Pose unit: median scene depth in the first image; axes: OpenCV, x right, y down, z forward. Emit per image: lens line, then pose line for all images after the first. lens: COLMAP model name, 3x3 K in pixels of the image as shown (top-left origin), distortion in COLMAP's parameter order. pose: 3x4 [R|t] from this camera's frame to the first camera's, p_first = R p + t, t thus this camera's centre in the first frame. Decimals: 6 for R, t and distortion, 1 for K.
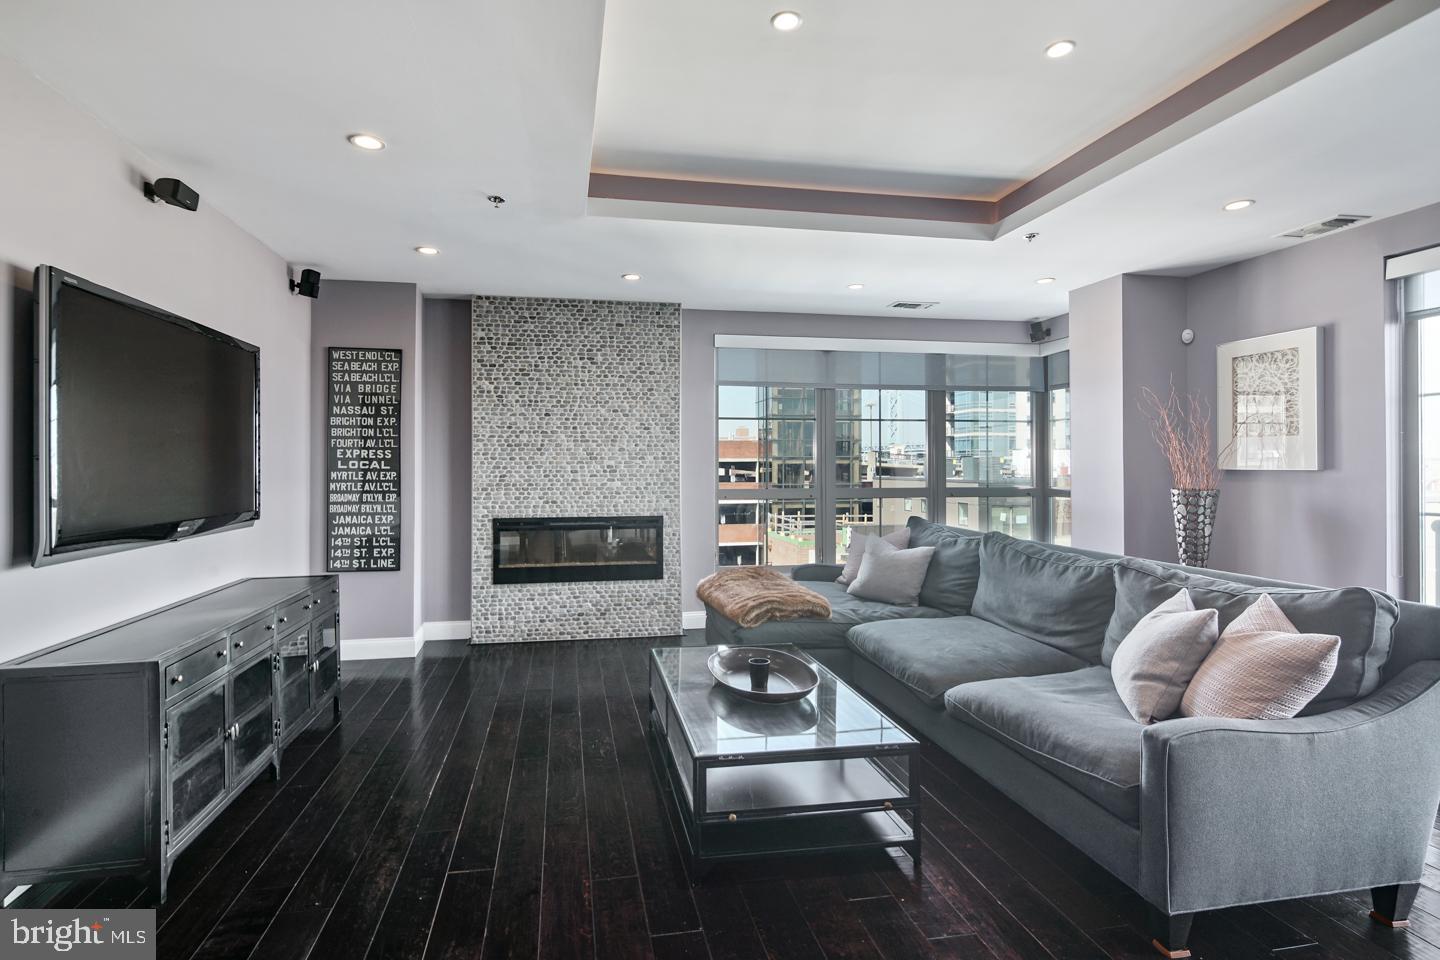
lens RADIAL K [[702.3, 0, 693.1], [0, 702.3, 459.3], [0, 0, 1]] dist [0.006137, -0.004156]
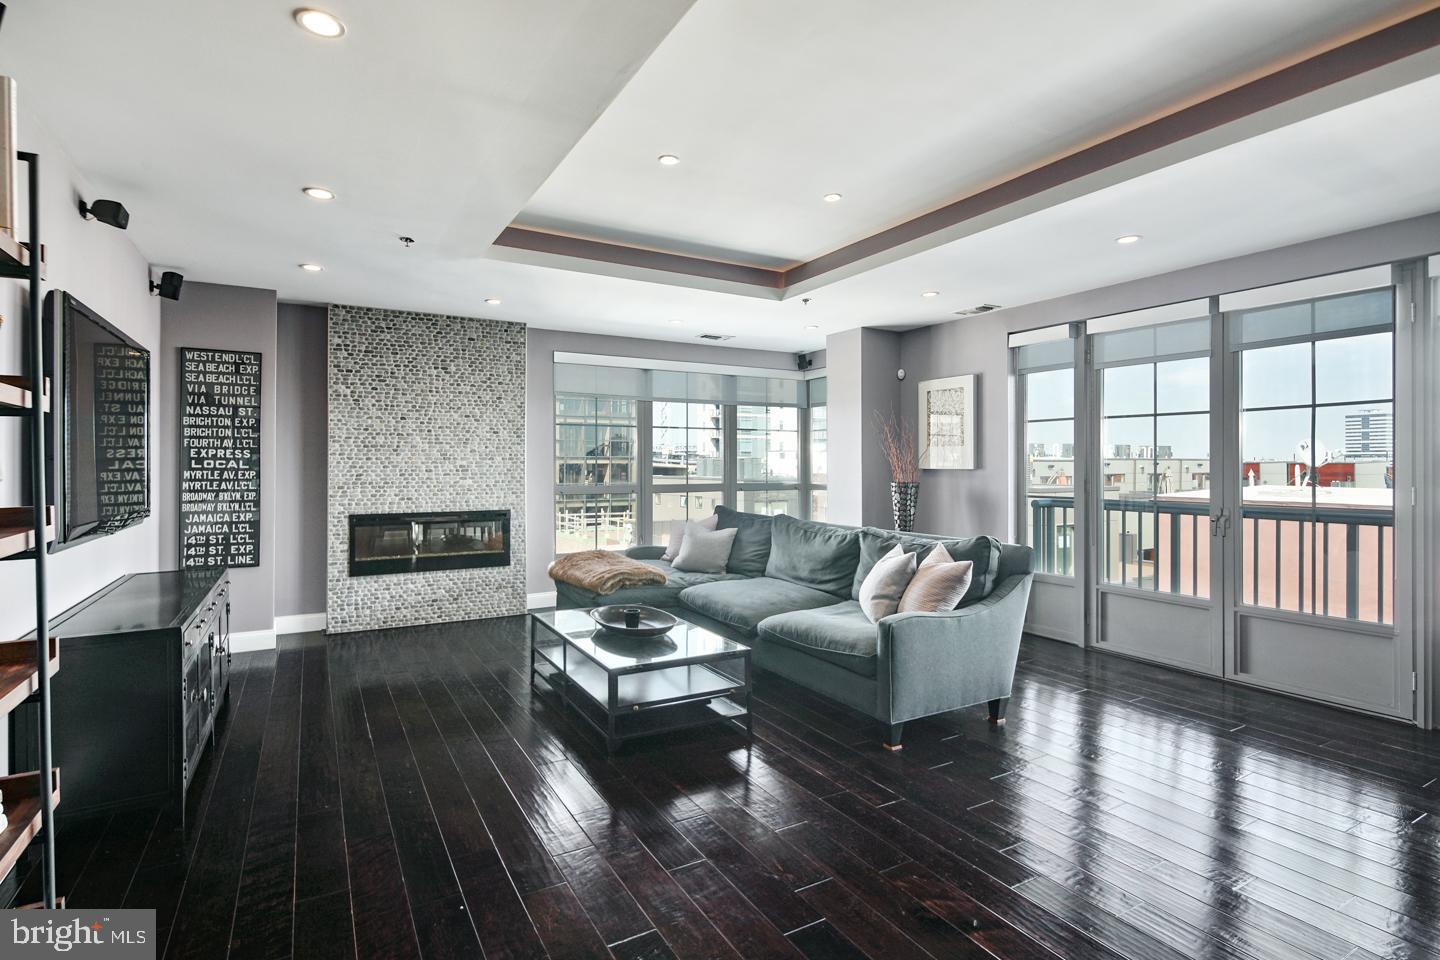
lens RADIAL K [[702.3, 0, 716.7], [0, 702.3, 454.1], [0, 0, 1]] dist [0.006137, -0.004156]
pose [[0.937348, 0.007031, 0.348322, -0.150300], [-0.004538, 0.999958, -0.007972, -0.002016], [-0.348364, 0.005892, 0.937341, -0.214326]]
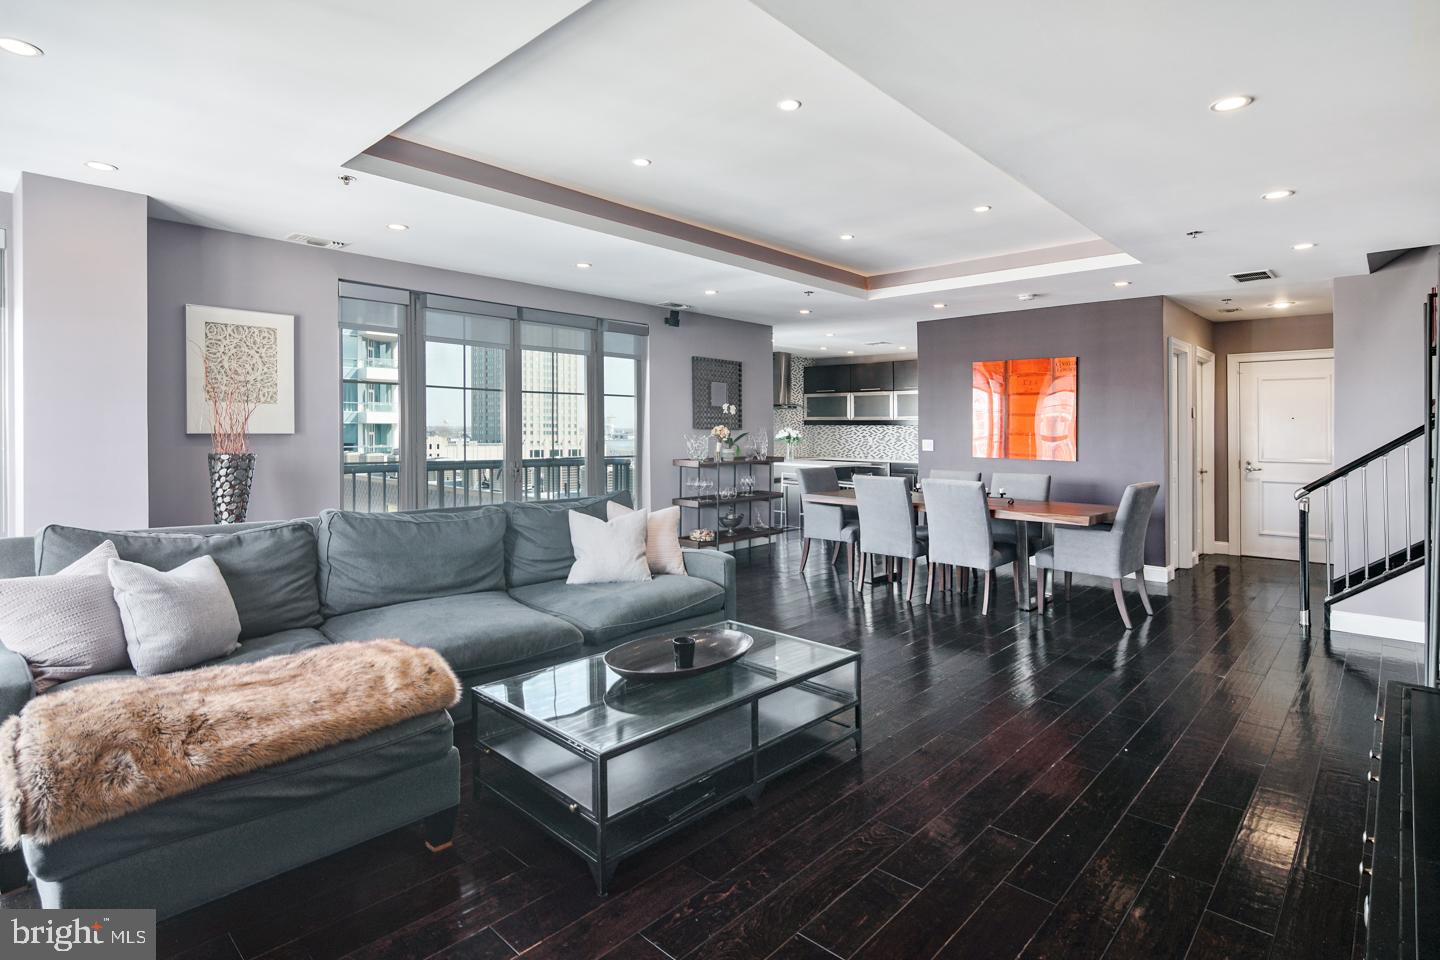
lens RADIAL K [[702.3, 0, 693.0], [0, 702.3, 420.7], [0, 0, 1]] dist [0.006137, -0.004156]
pose [[-0.569496, 0.004876, 0.821979, -0.471682], [-0.016425, 0.999715, -0.017310, 0.003357], [-0.821830, -0.023359, -0.569254, 1.041680]]
